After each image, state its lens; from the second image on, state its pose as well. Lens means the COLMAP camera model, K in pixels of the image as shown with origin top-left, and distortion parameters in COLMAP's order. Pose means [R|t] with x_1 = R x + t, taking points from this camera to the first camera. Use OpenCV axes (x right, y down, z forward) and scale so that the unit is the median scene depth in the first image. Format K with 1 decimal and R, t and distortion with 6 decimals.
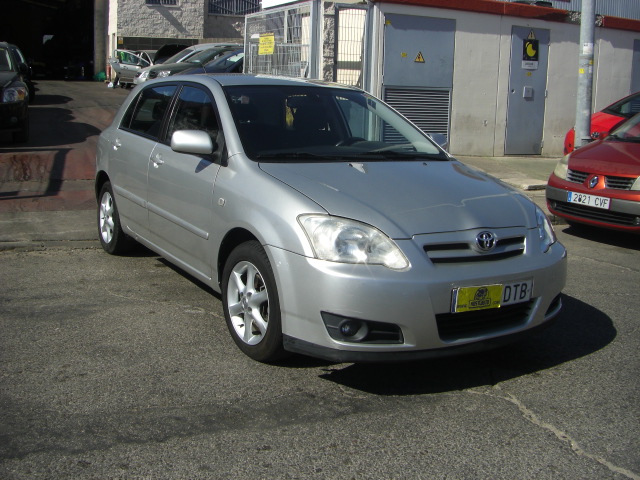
lens RADIAL K [[724.7, 0, 315.2], [0, 724.7, 203.2], [0, 0, 1]] dist [-0.197452, 0.154963]
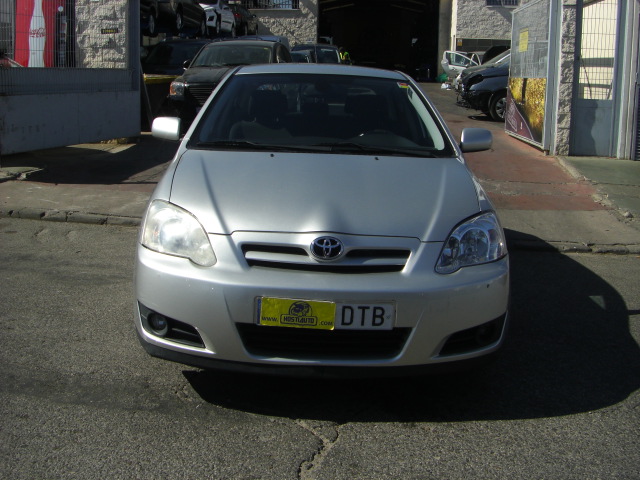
lens RADIAL K [[724.7, 0, 315.2], [0, 724.7, 203.2], [0, 0, 1]] dist [-0.197452, 0.154963]
pose [[0.863246, 0.070997, -0.499766, 0.581638], [-0.074094, 0.997157, 0.013673, -0.008654], [0.499316, 0.025227, 0.866053, 0.240522]]
